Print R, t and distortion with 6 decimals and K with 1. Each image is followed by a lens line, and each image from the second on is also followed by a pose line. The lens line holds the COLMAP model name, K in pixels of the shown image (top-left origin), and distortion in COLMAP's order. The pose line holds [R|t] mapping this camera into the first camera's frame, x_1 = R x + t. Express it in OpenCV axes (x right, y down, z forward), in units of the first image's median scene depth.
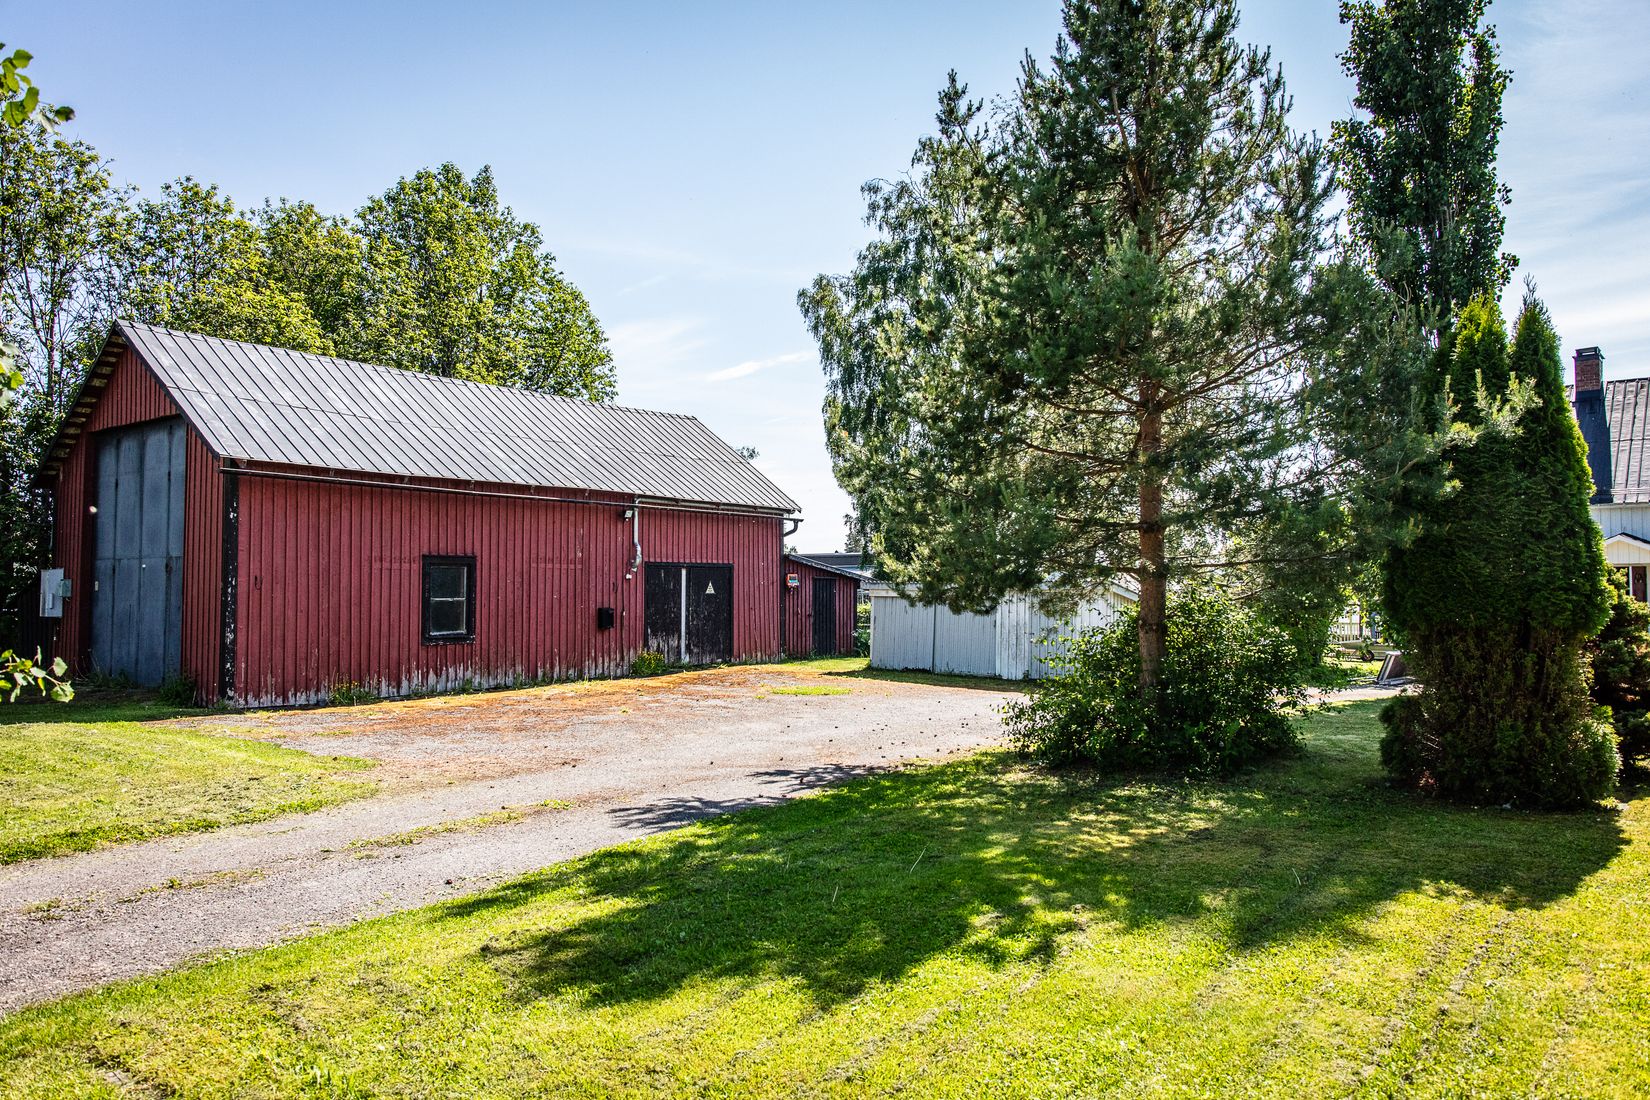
lens RADIAL K [[1103.4, 0, 825.0], [0, 1103.4, 550.0], [0, 0, 1]] dist [0.001217, 0.000137]
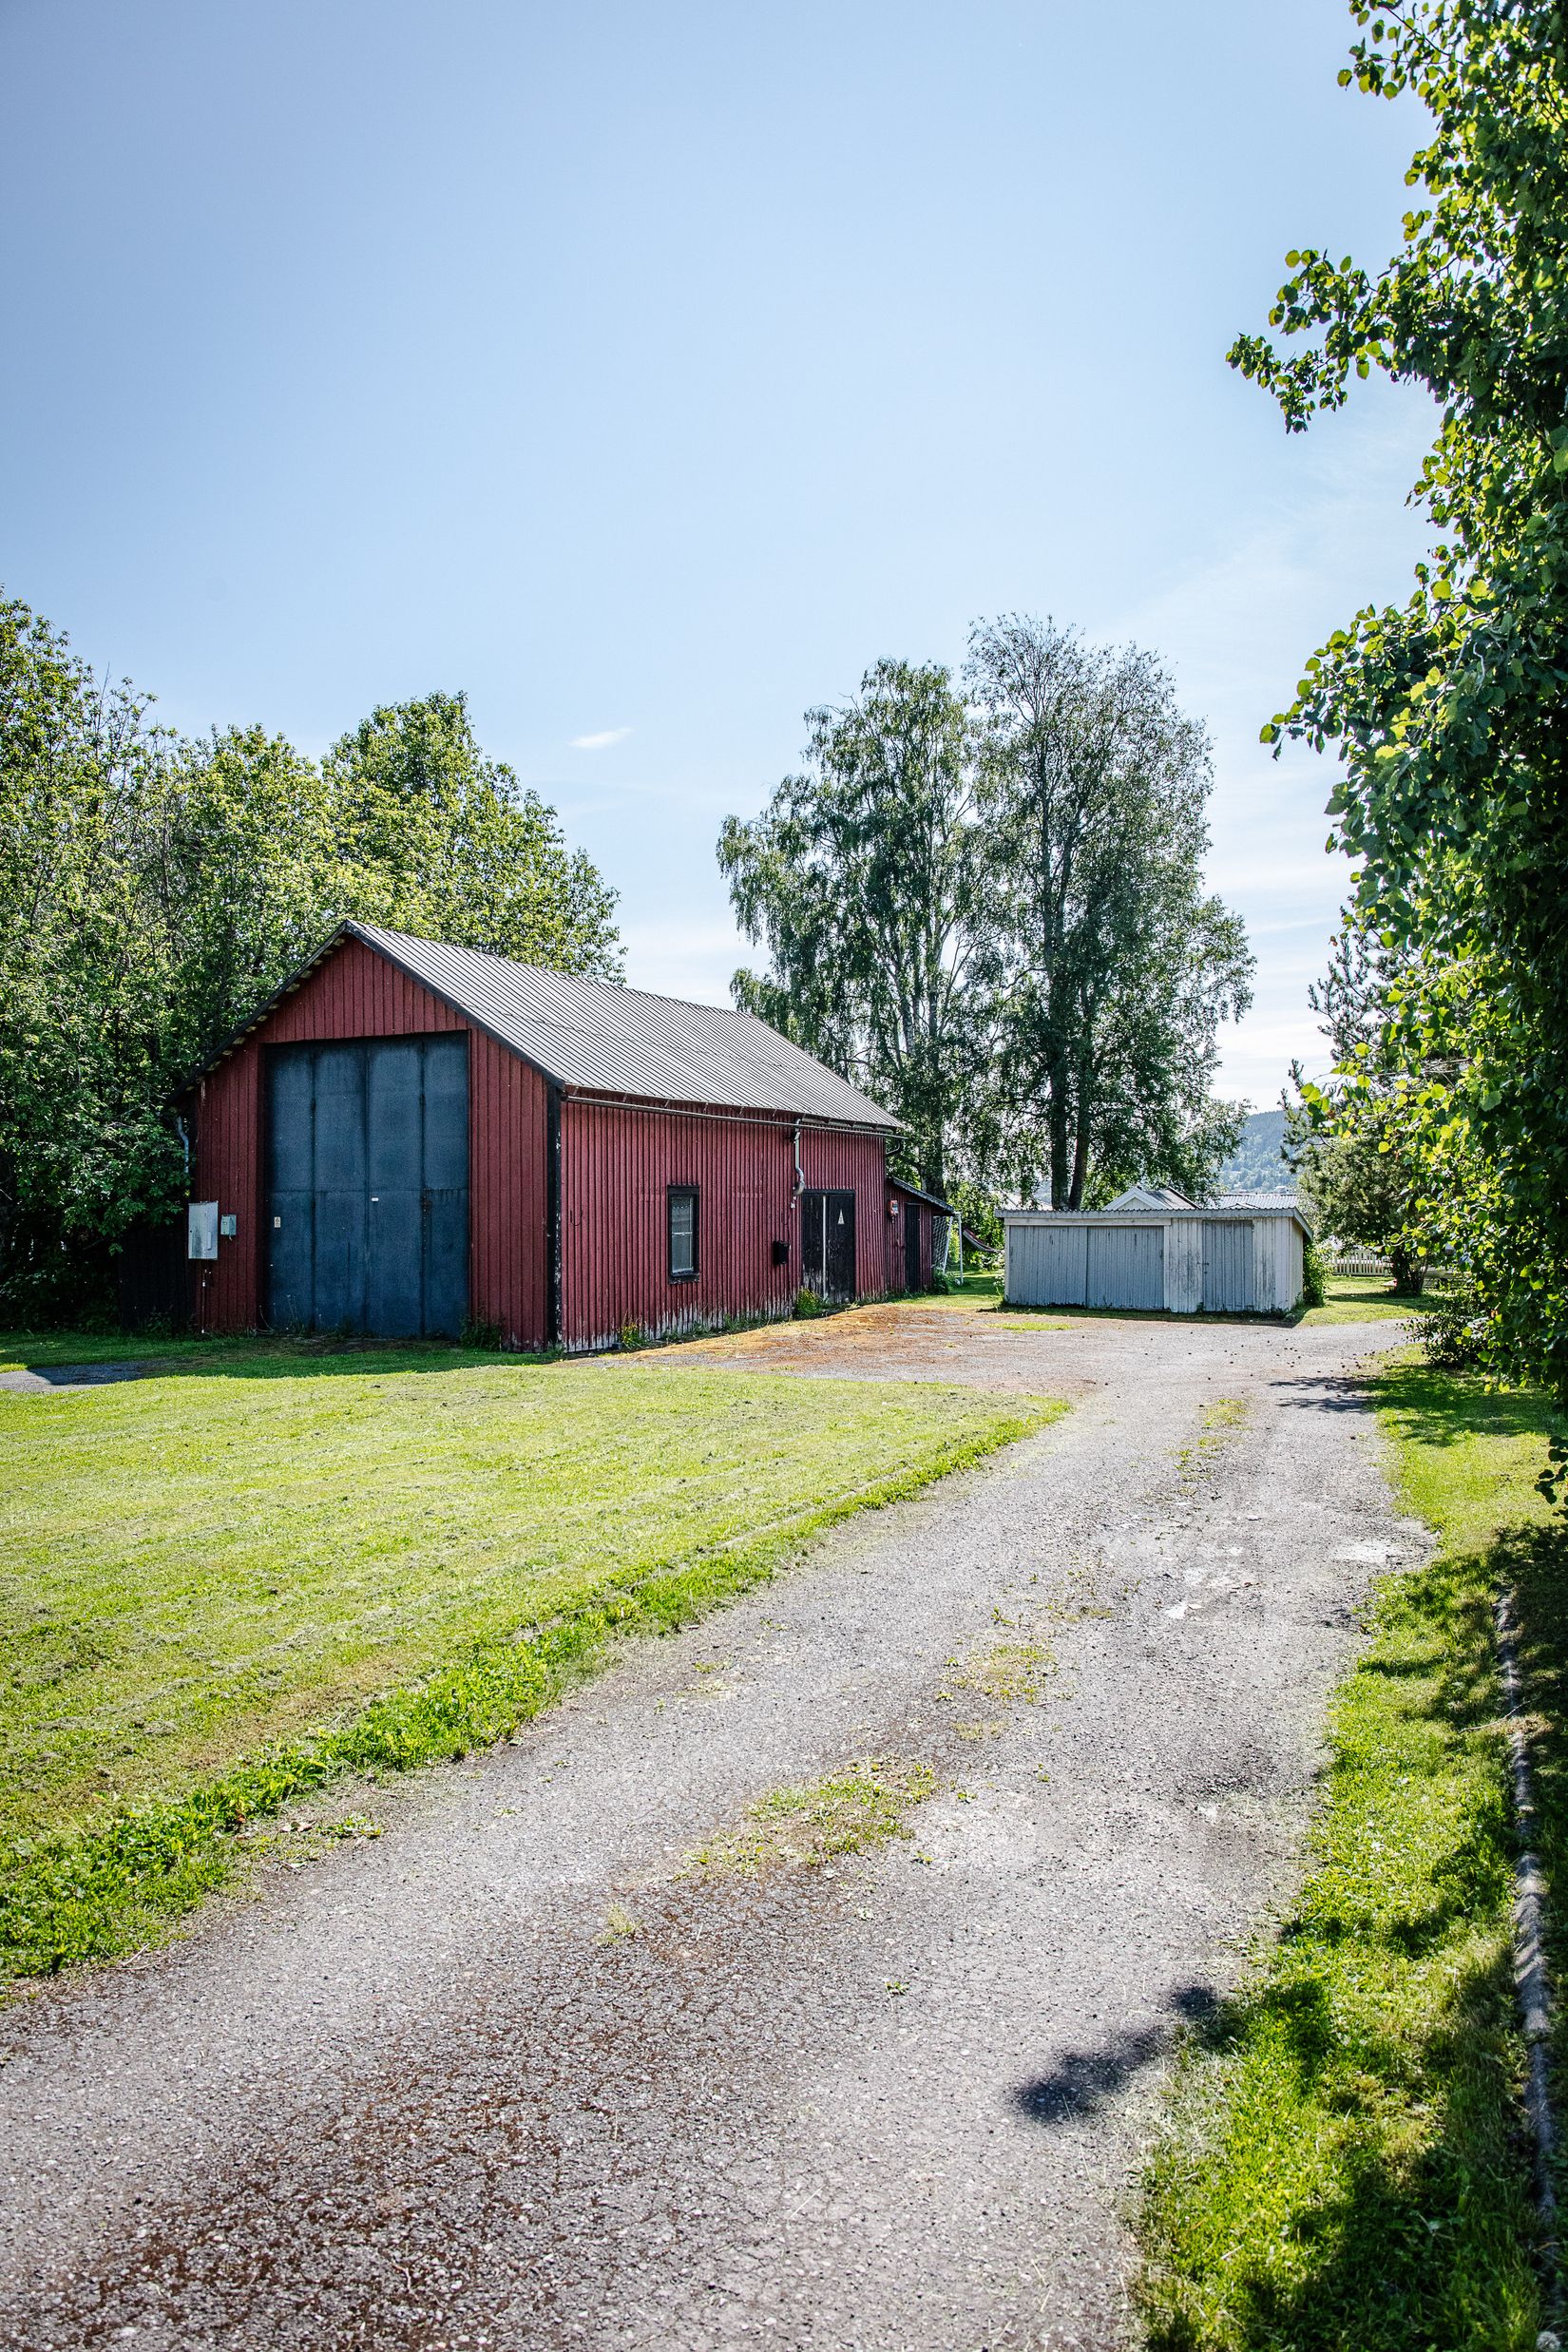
lens RADIAL K [[1584.3, 0, 779.6], [0, 1584.3, 1184.4], [0, 0, 1]] dist [-0.027740, 0.001889]
pose [[0.976803, -0.002574, 0.214126, -0.467731], [-0.001625, 0.999810, 0.019432, -0.018518], [-0.214136, -0.019329, 0.976613, -0.252061]]
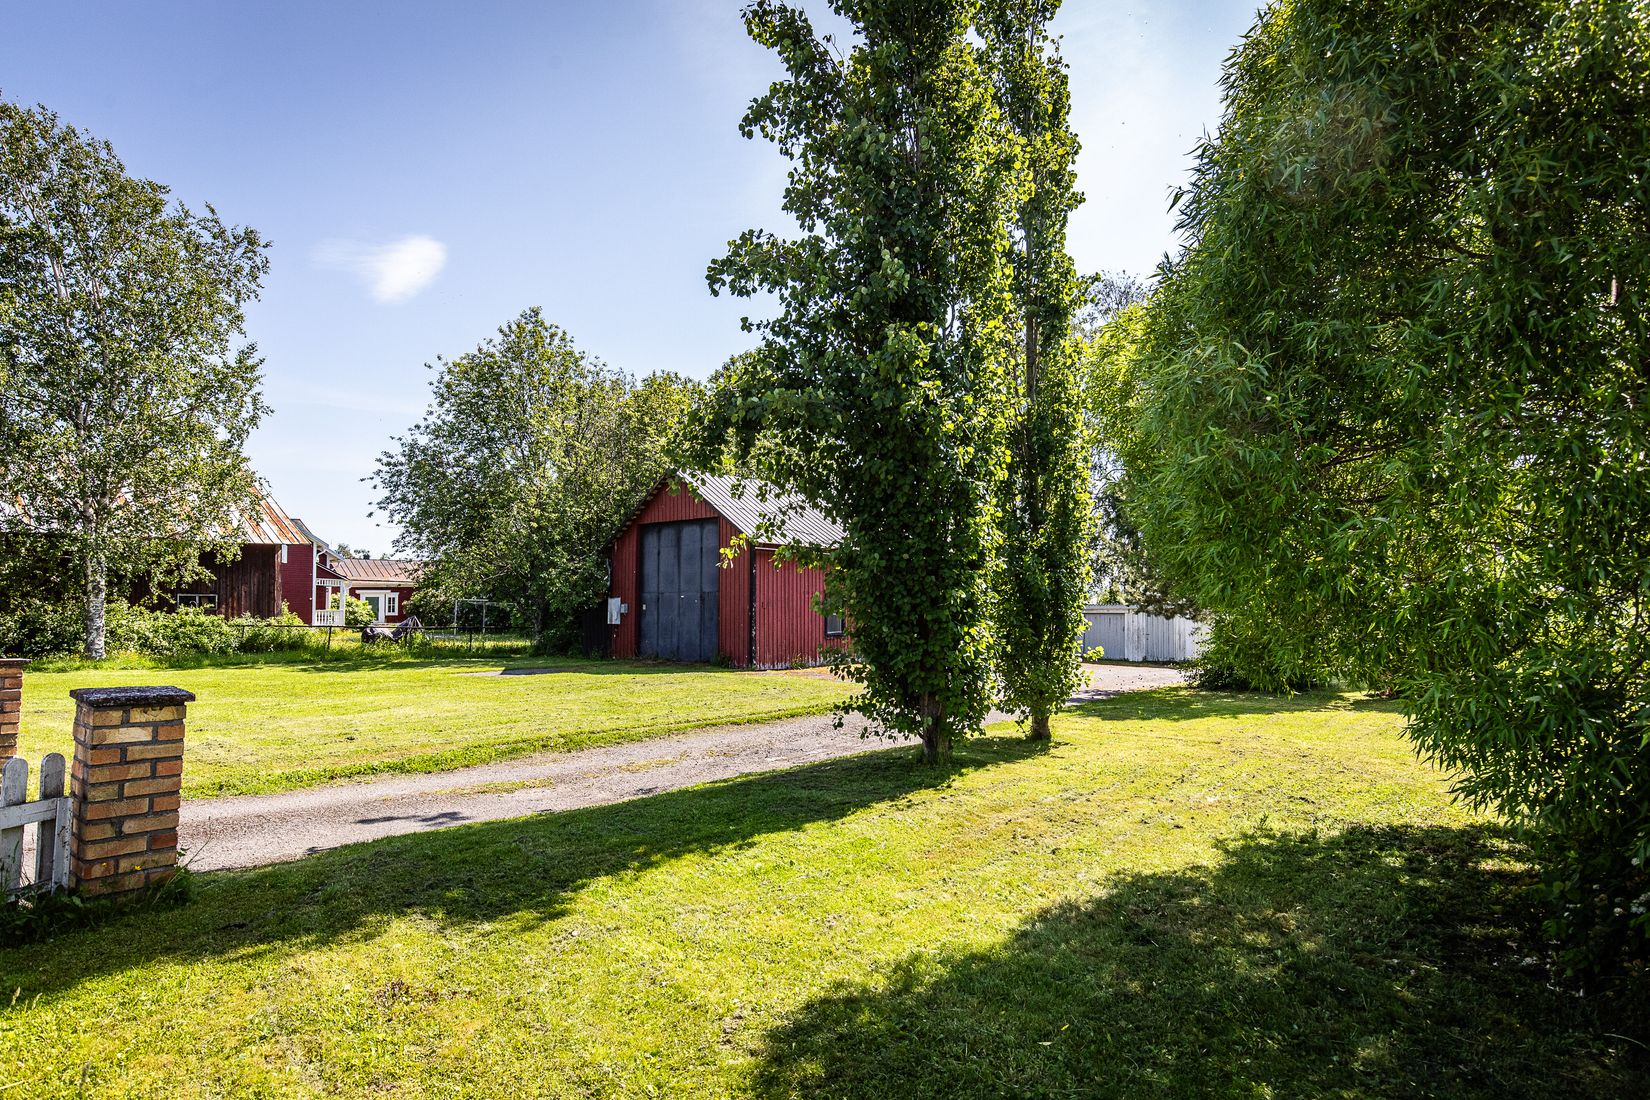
lens RADIAL K [[911.7, 0, 825.0], [0, 911.7, 550.0], [0, 0, 1]] dist [-0.001767, -0.000109]
pose [[0.998492, -0.004158, -0.054744, -0.236041], [0.002657, 0.999620, -0.027451, -0.017360], [0.054837, 0.027264, 0.998123, -0.444563]]
